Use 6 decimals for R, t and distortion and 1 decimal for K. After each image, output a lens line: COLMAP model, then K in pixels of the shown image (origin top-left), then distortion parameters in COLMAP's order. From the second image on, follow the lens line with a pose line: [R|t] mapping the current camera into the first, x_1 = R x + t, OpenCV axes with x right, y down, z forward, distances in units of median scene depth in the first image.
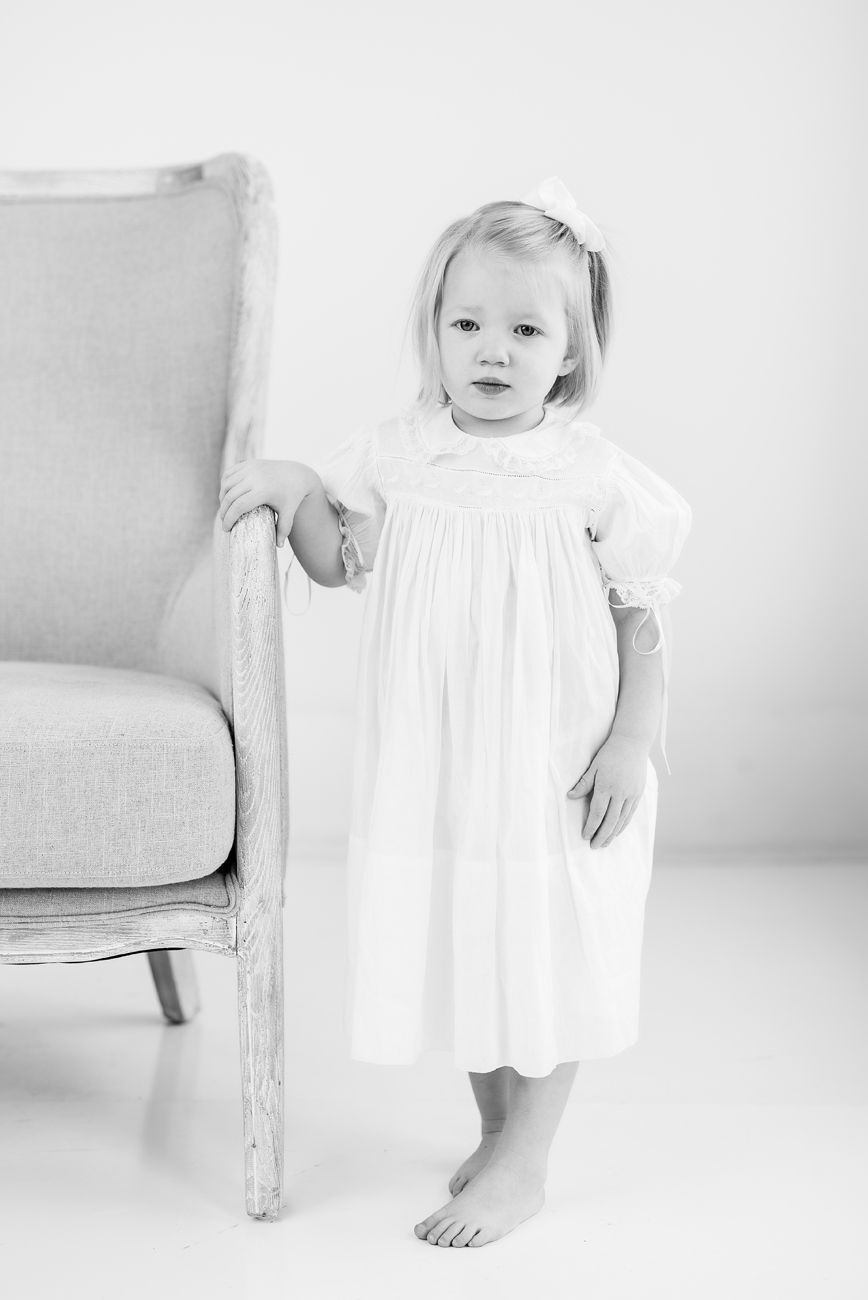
lens RADIAL K [[2094.4, 0, 488.2], [0, 2094.4, 625.8], [0, 0, 1]] dist [-0.012847, 0.000000]
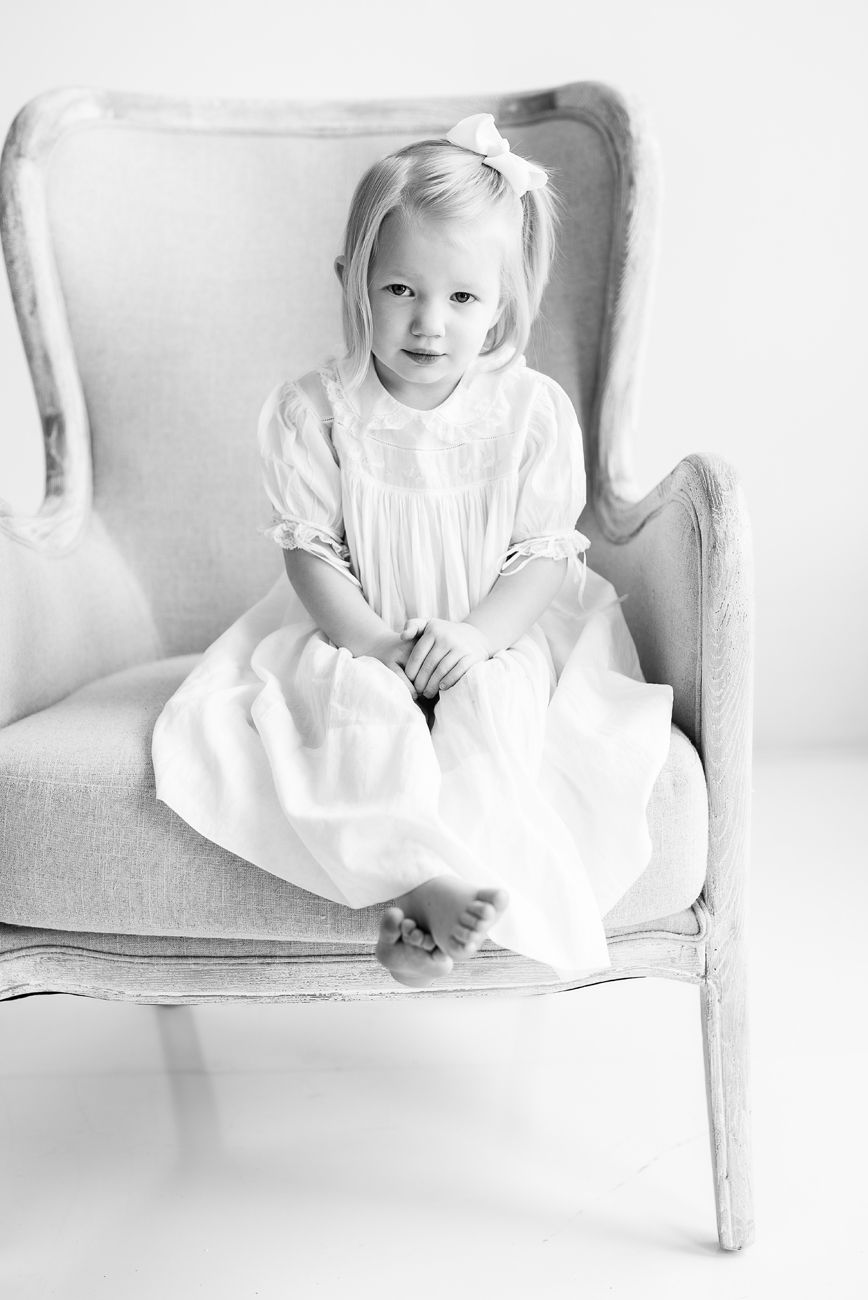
lens RADIAL K [[2094.4, 0, 428.5], [0, 2094.4, 656.6], [0, 0, 1]] dist [-0.012847, 0.000000]
pose [[0.999285, -0.018373, -0.033039, -0.098252], [0.021984, 0.993413, 0.112463, -0.046109], [0.030755, -0.113109, 0.993106, 0.032632]]
